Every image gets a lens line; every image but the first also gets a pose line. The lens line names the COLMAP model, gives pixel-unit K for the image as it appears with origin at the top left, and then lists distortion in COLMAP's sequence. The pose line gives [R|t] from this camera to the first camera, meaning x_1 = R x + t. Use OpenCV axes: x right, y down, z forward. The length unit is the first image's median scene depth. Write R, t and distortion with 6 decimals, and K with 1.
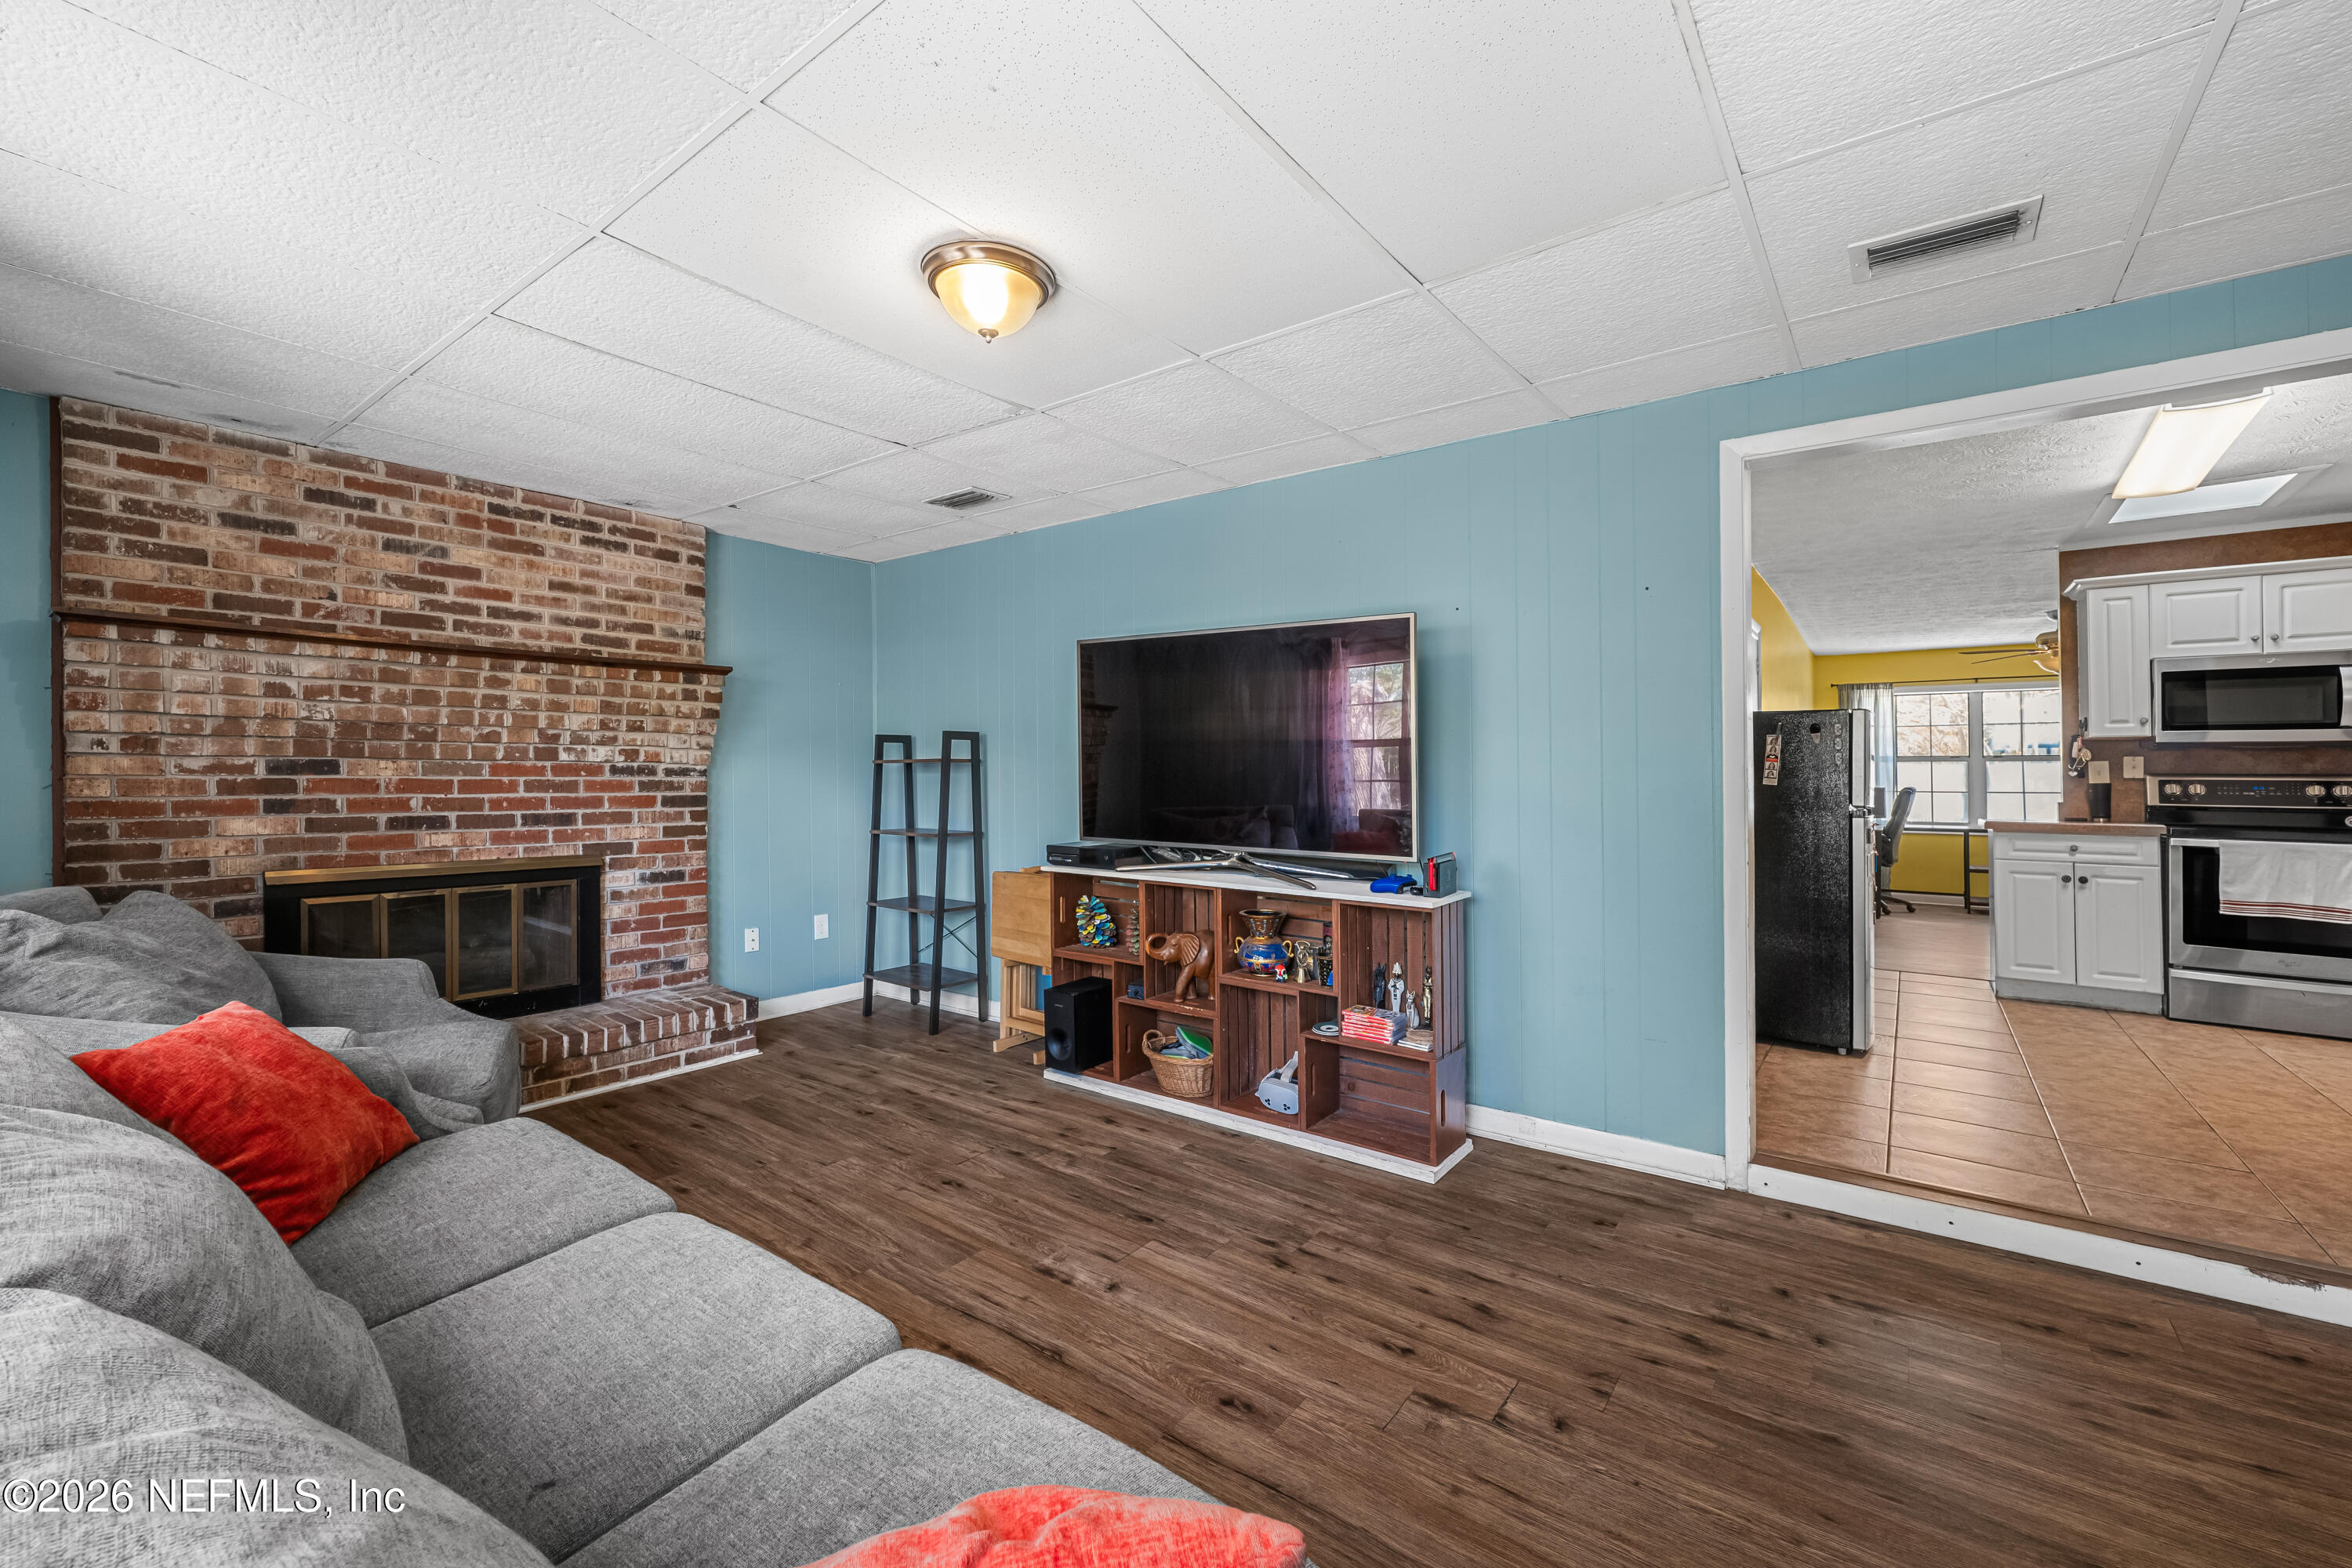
lens RADIAL K [[965.2, 0, 1176.3], [0, 965.2, 754.2], [0, 0, 1]] dist [0.000451, 0.000047]
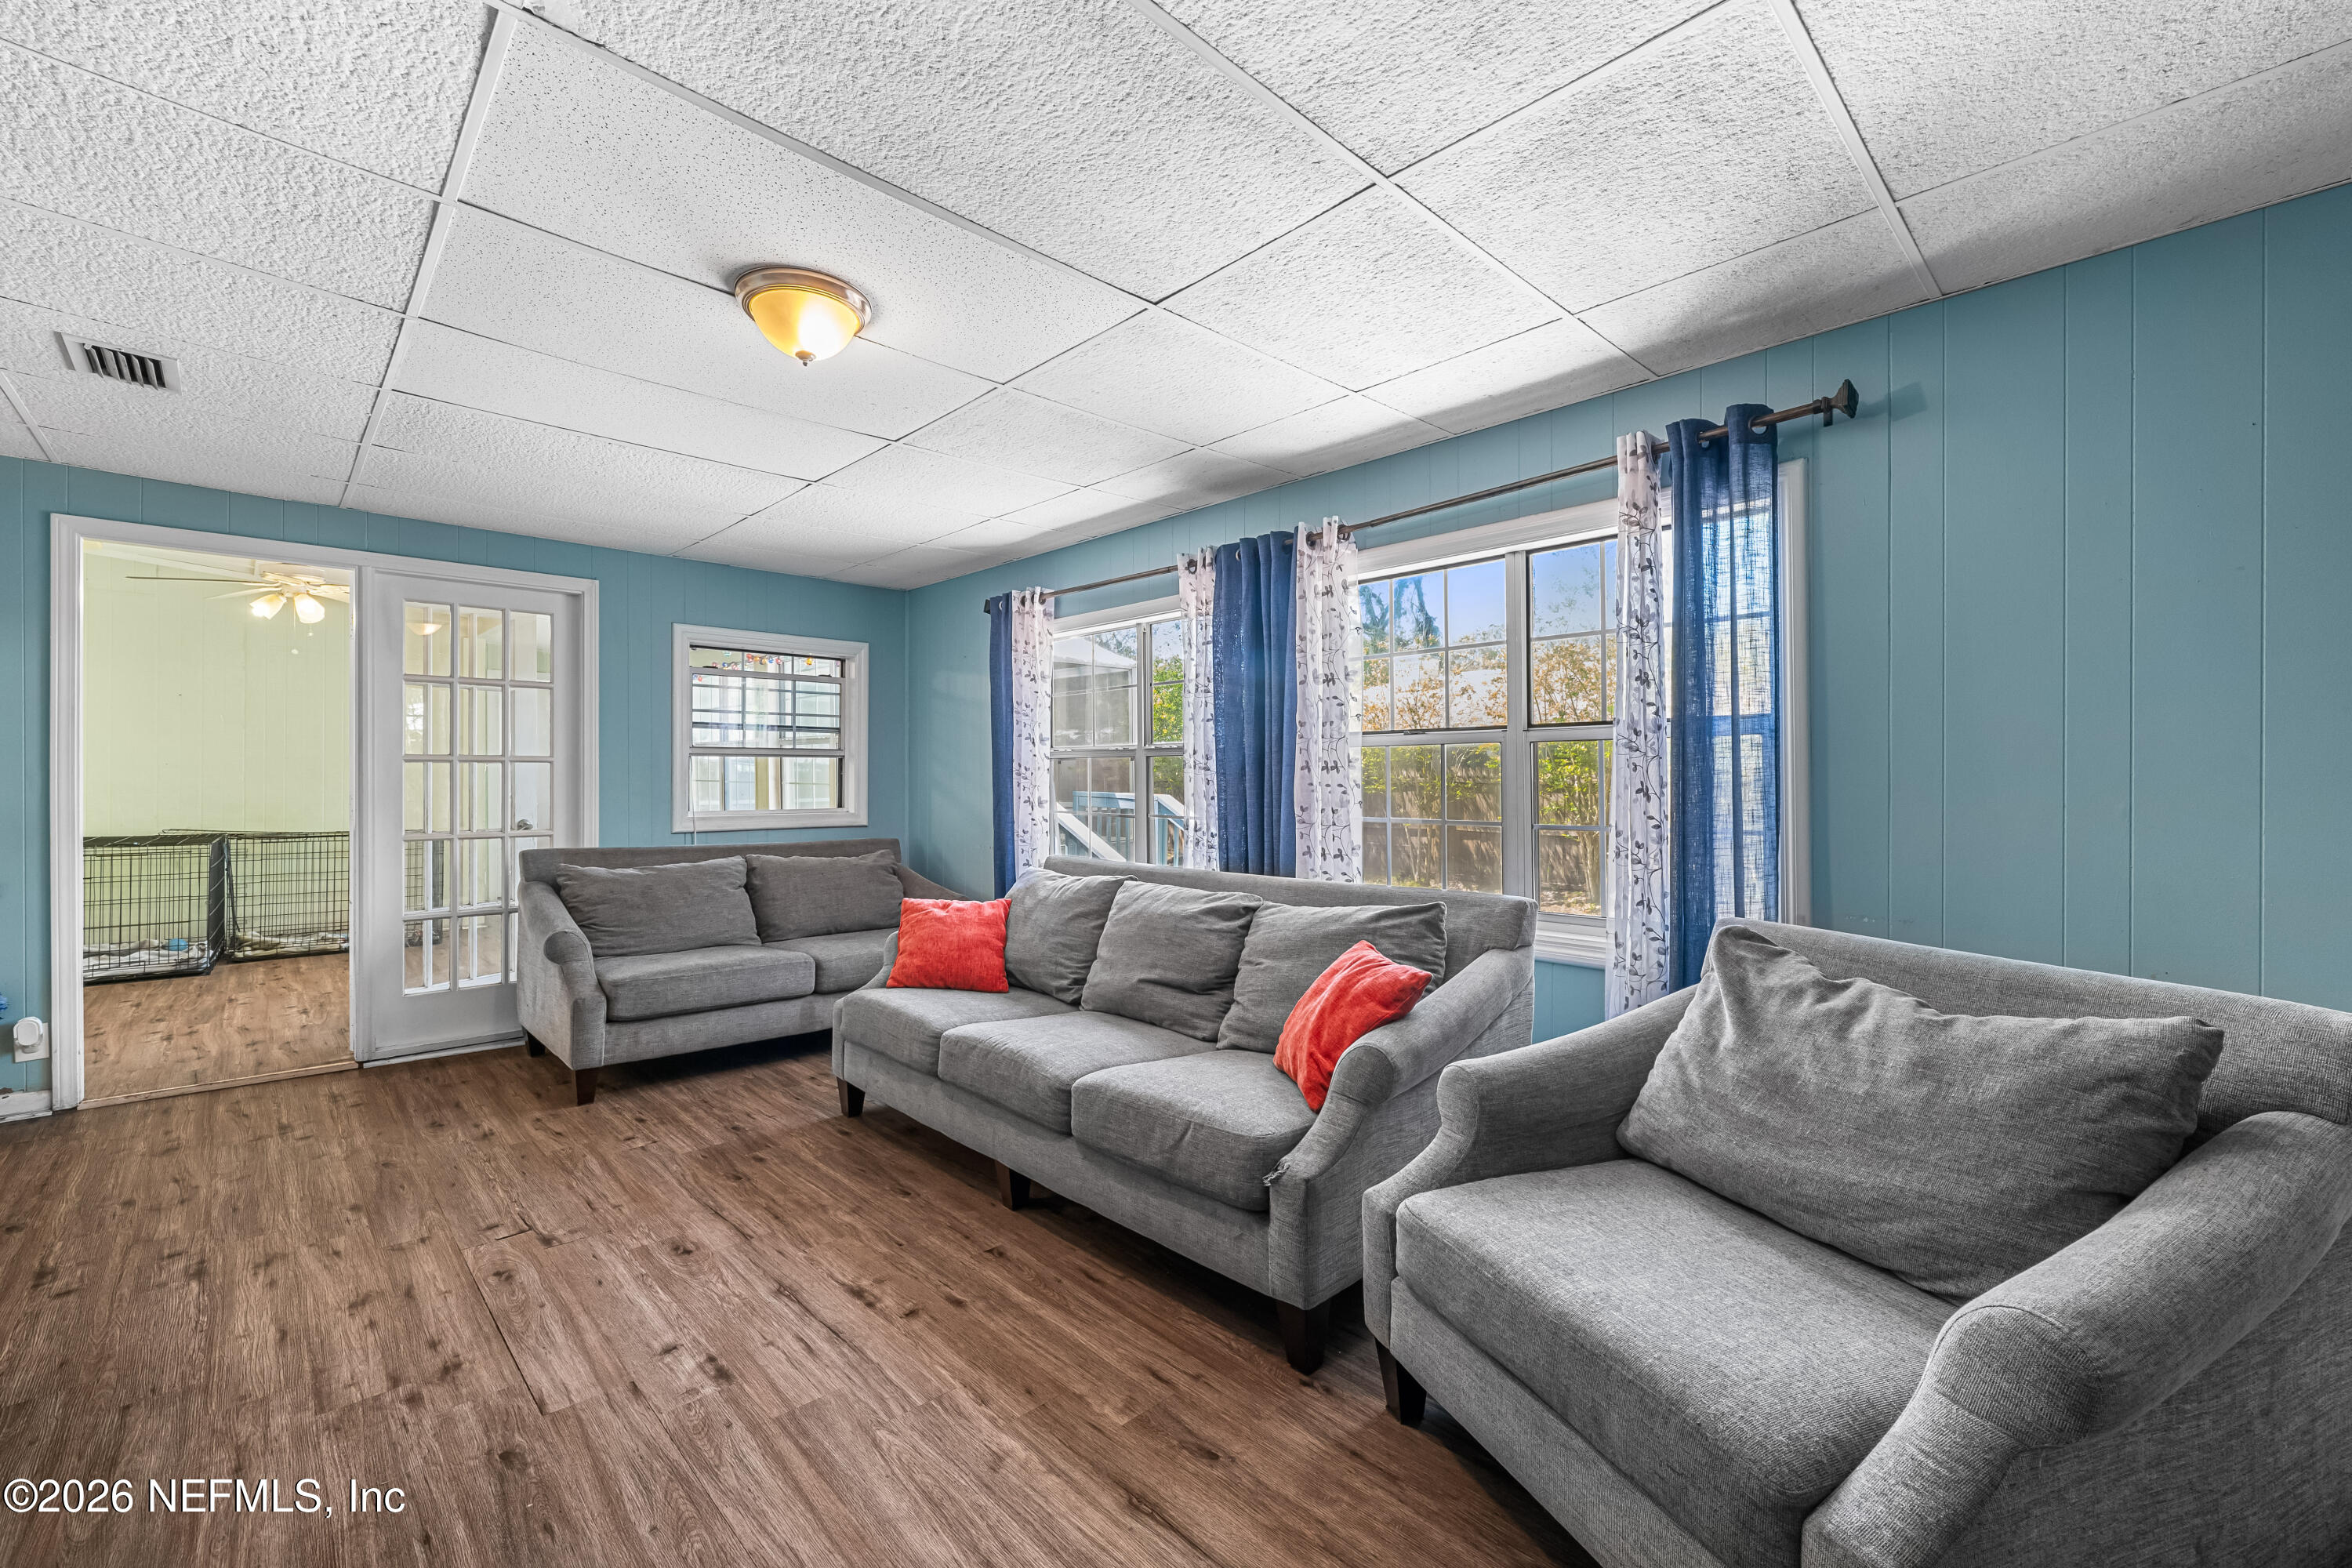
lens RADIAL K [[960.3, 0, 1171.2], [0, 960.3, 771.4], [0, 0, 1]] dist [0.001268, -0.000008]
pose [[-0.988046, -0.005428, 0.154064, -0.319670], [-0.009600, 0.999607, -0.026352, 0.013448], [-0.153860, -0.027516, -0.987709, 0.878433]]
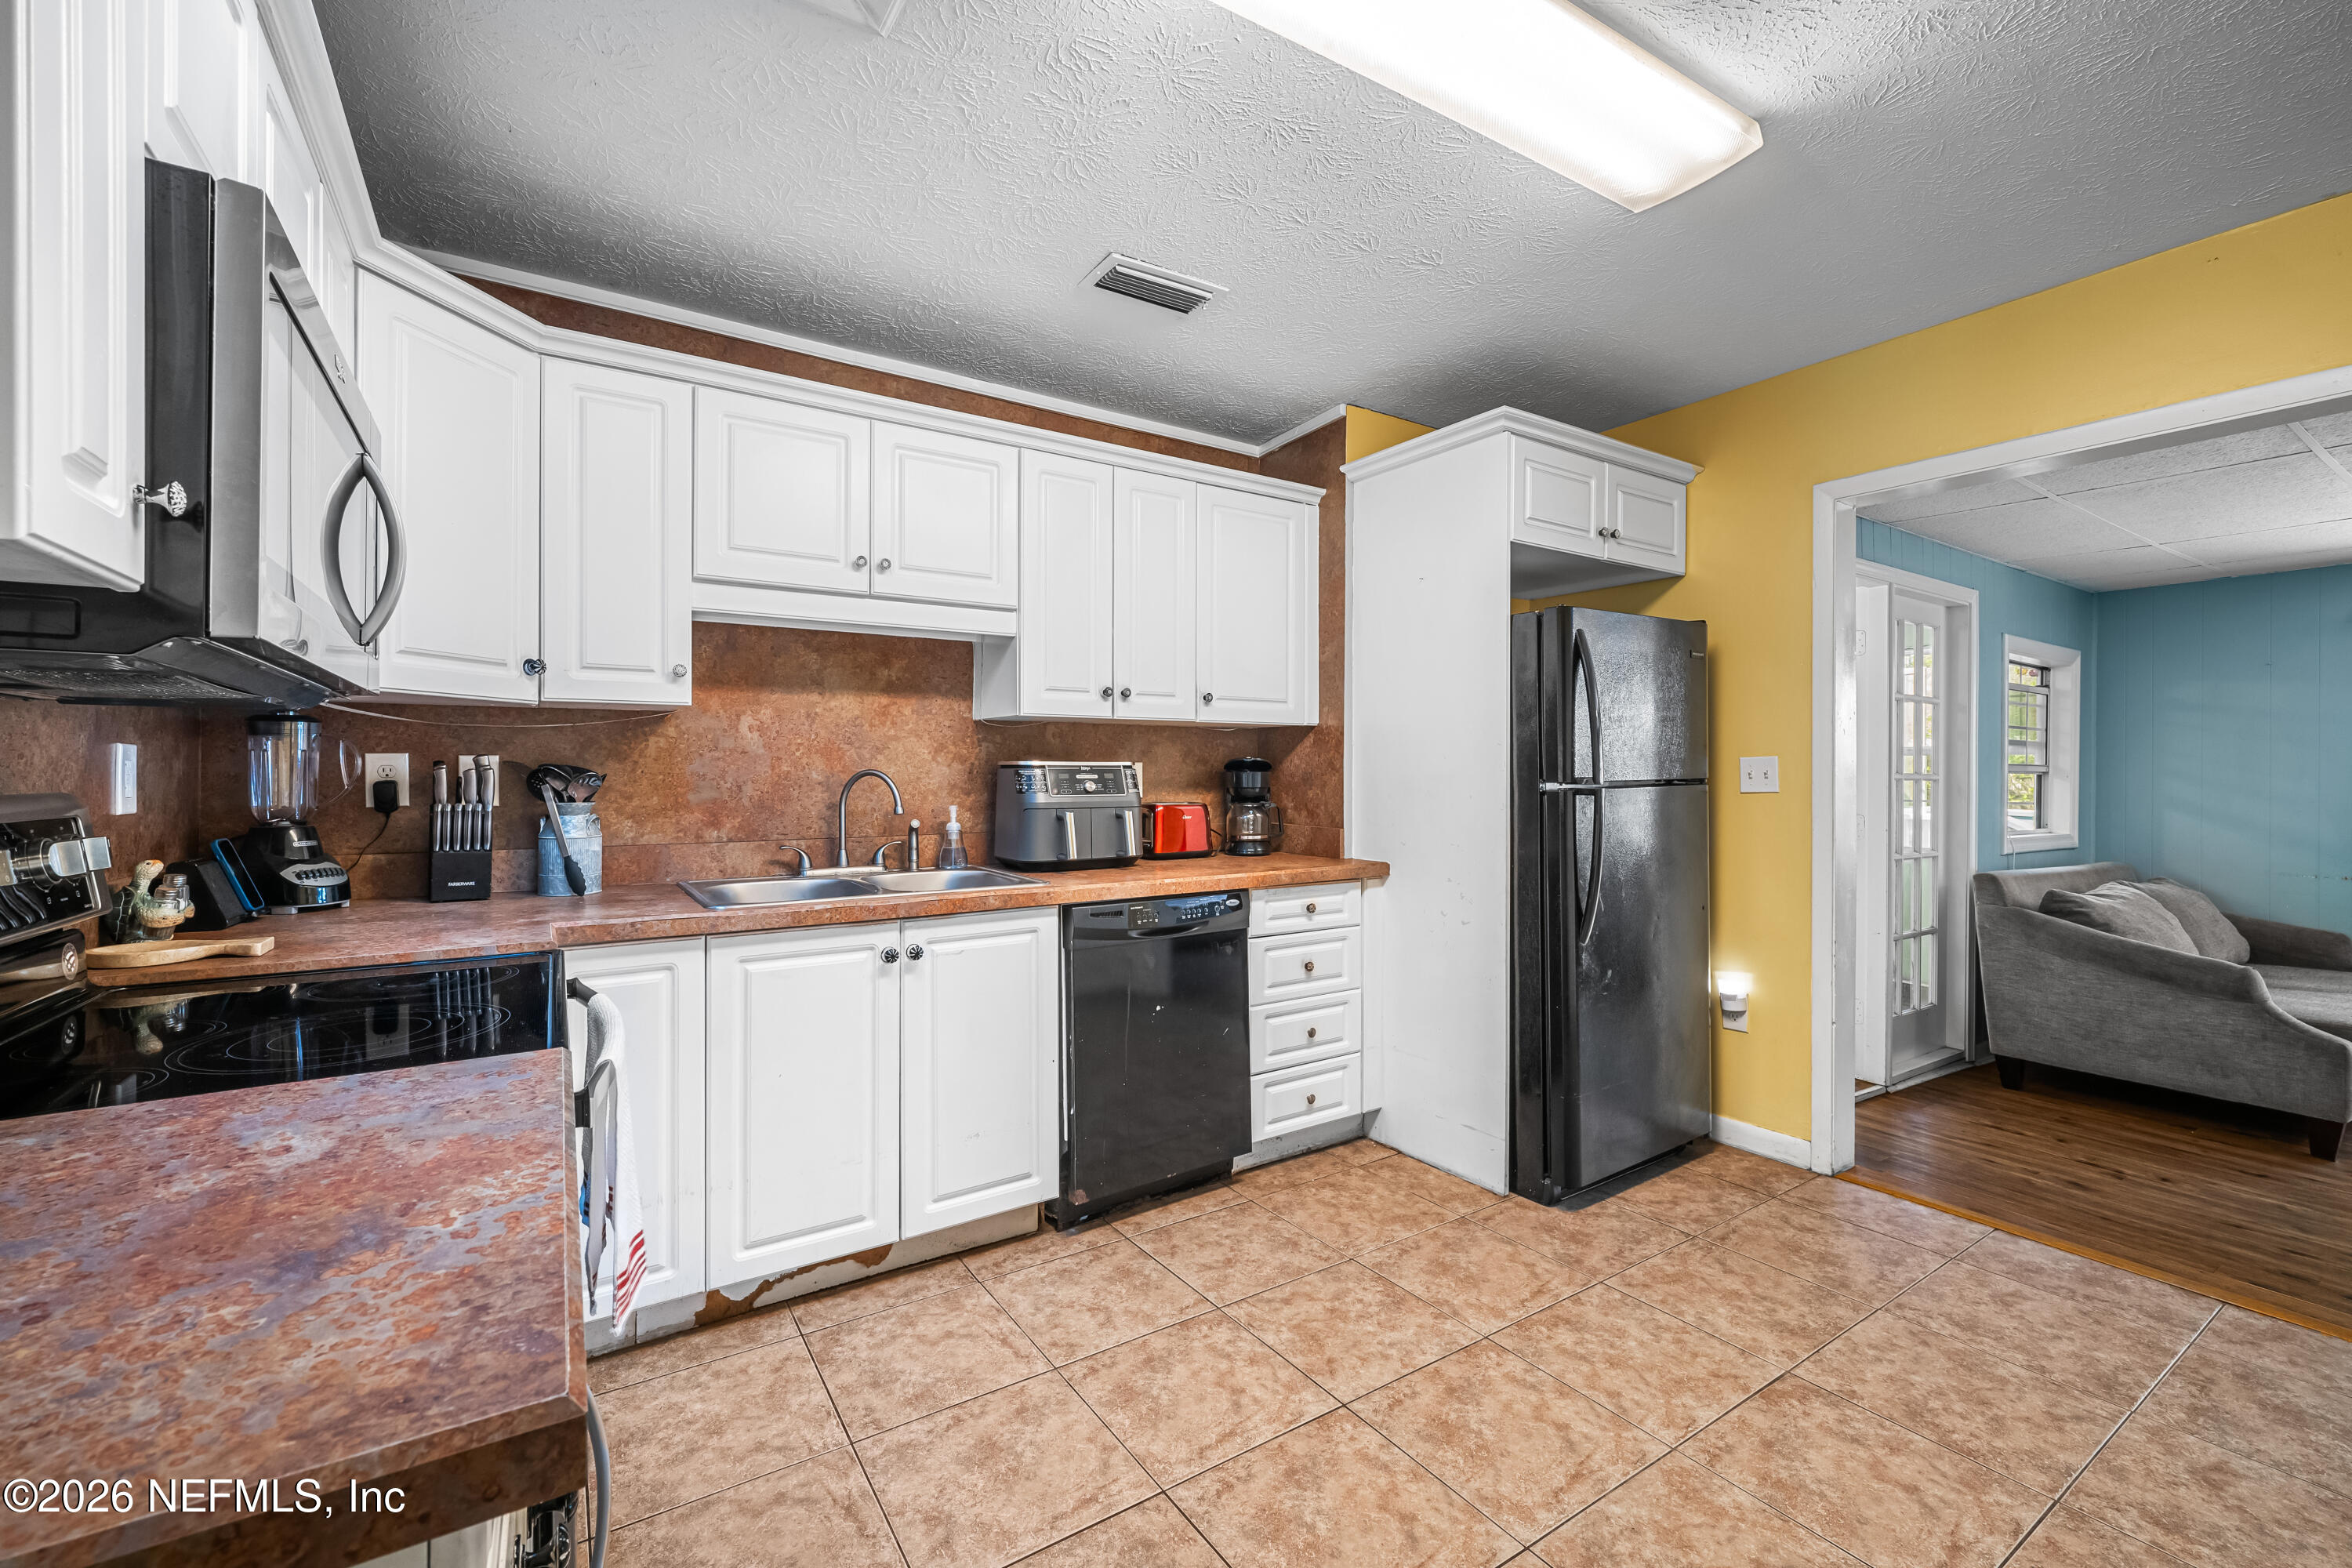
lens RADIAL K [[960.3, 0, 1171.2], [0, 960.3, 771.4], [0, 0, 1]] dist [0.001268, -0.000008]
pose [[-0.938351, -0.010734, 0.345516, 0.819319], [-0.020923, 0.999449, -0.025772, 0.014978], [-0.345049, -0.031412, -0.938059, 1.150094]]
